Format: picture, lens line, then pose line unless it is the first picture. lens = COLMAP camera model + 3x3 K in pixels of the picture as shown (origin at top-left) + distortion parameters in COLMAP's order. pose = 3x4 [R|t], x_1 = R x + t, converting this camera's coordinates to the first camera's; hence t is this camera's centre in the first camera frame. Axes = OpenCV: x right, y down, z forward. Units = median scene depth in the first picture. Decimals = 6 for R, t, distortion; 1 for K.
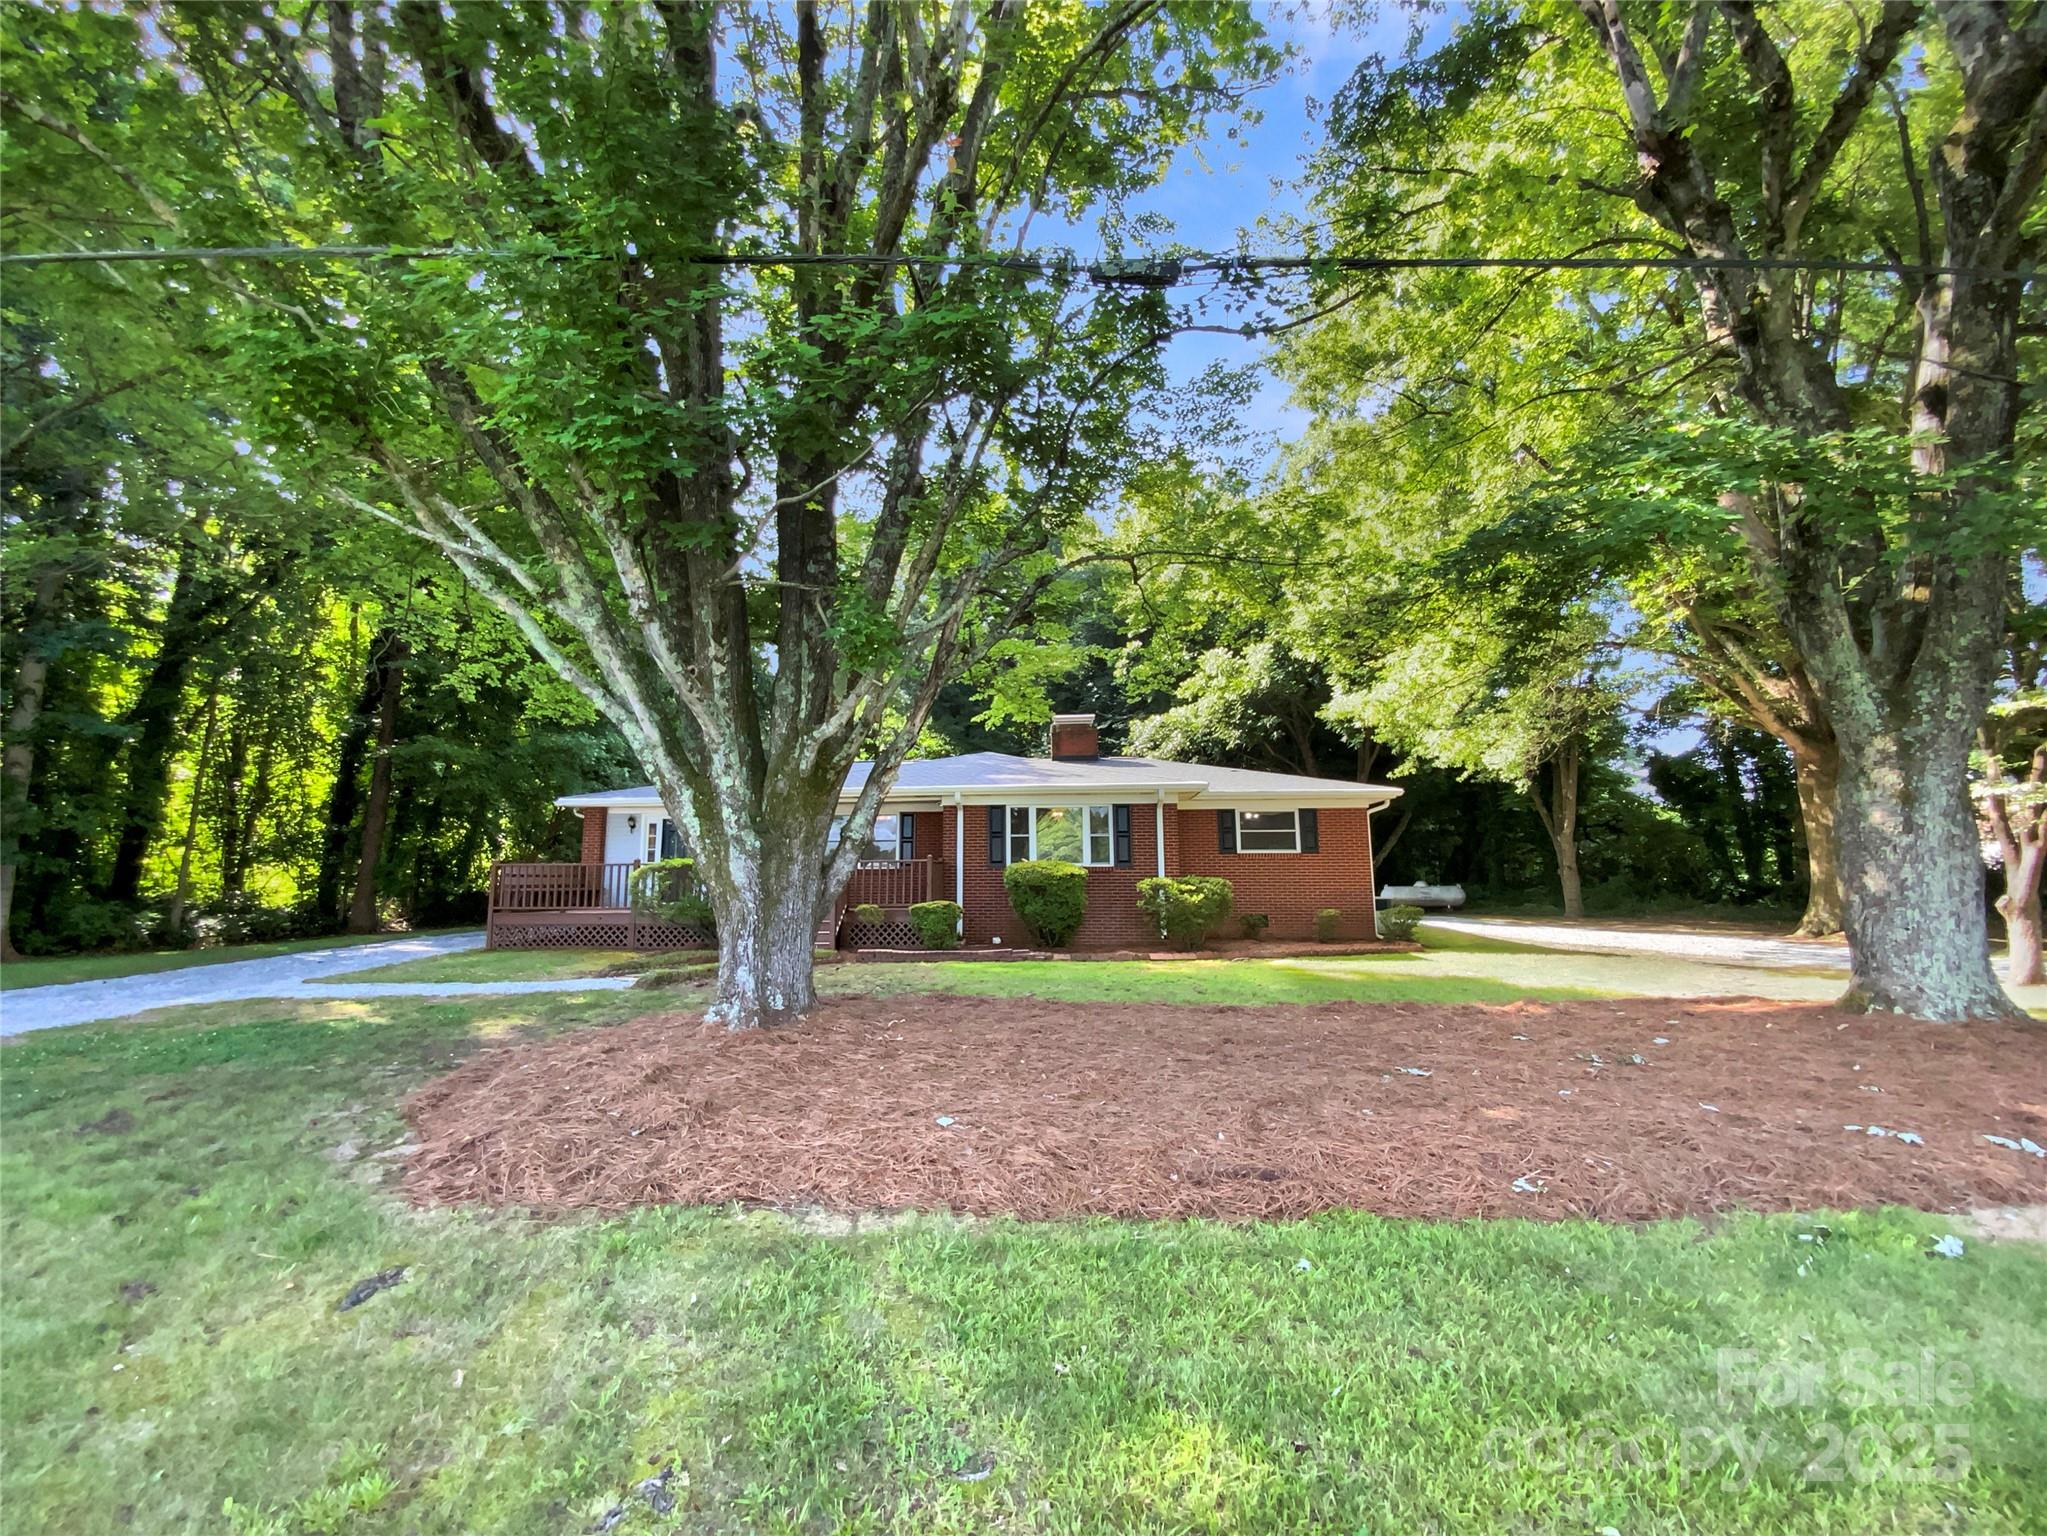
lens RADIAL K [[846.3, 0, 1023.5], [0, 846.3, 768.0], [0, 0, 1]] dist [-0.000611, -0.000016]
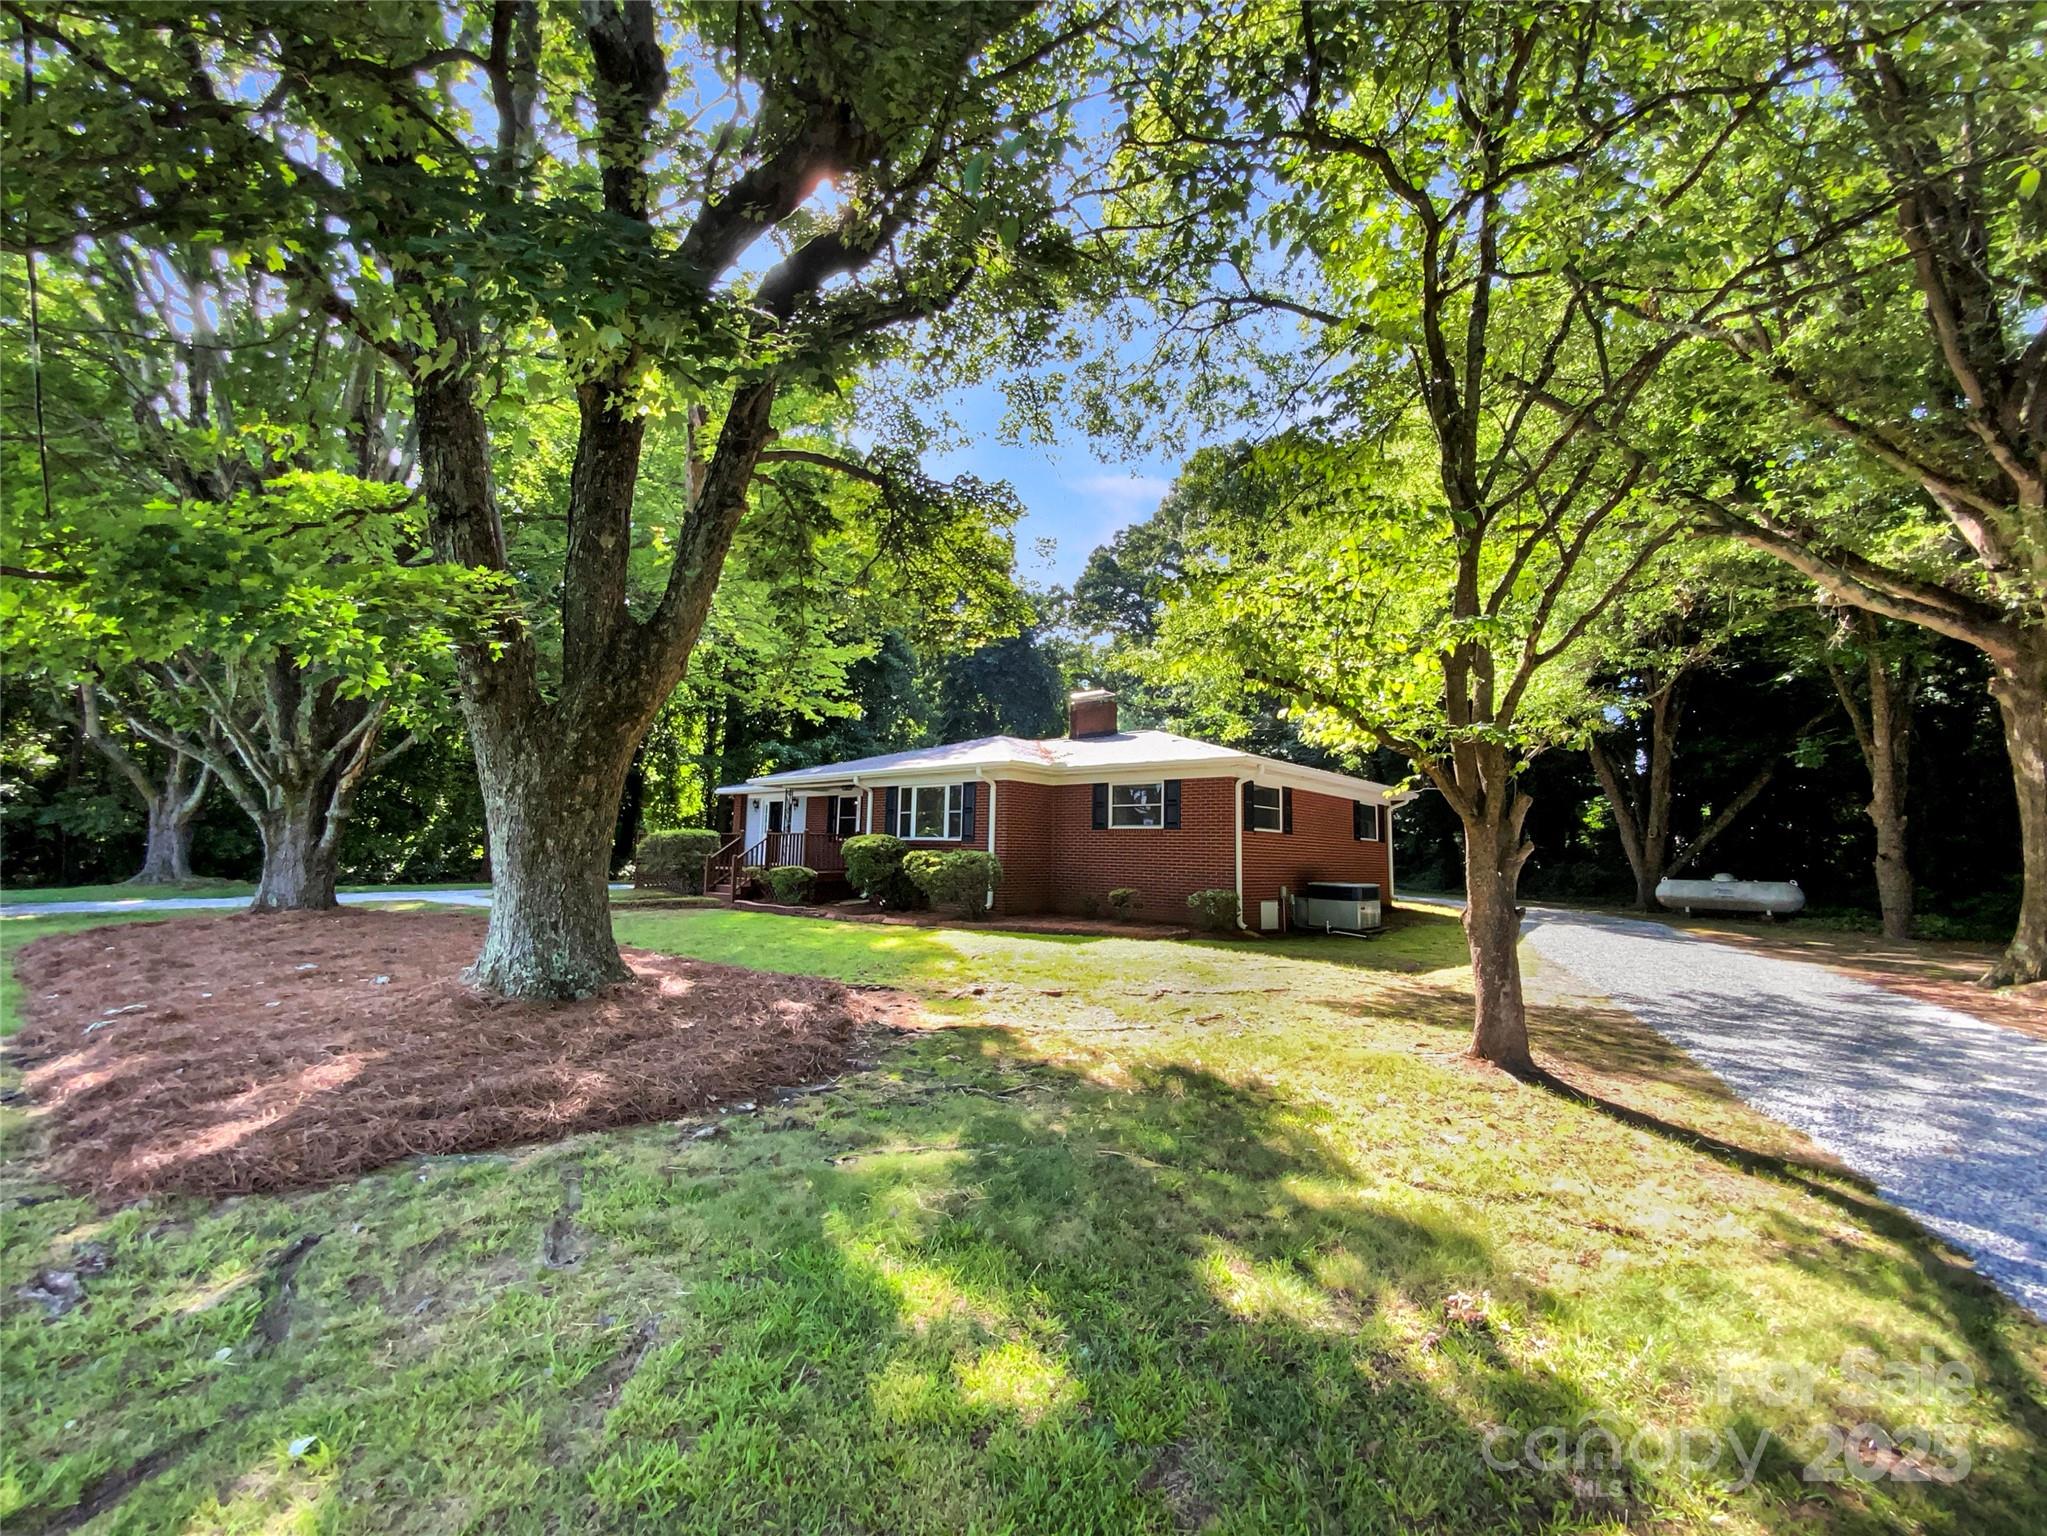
lens RADIAL K [[846.3, 0, 1023.5], [0, 846.3, 768.0], [0, 0, 1]] dist [-0.000611, -0.000016]
pose [[0.786530, -0.039825, -0.616267, 0.767005], [0.055899, 0.998413, 0.006822, 0.020284], [0.615017, -0.039814, 0.787508, 0.193185]]
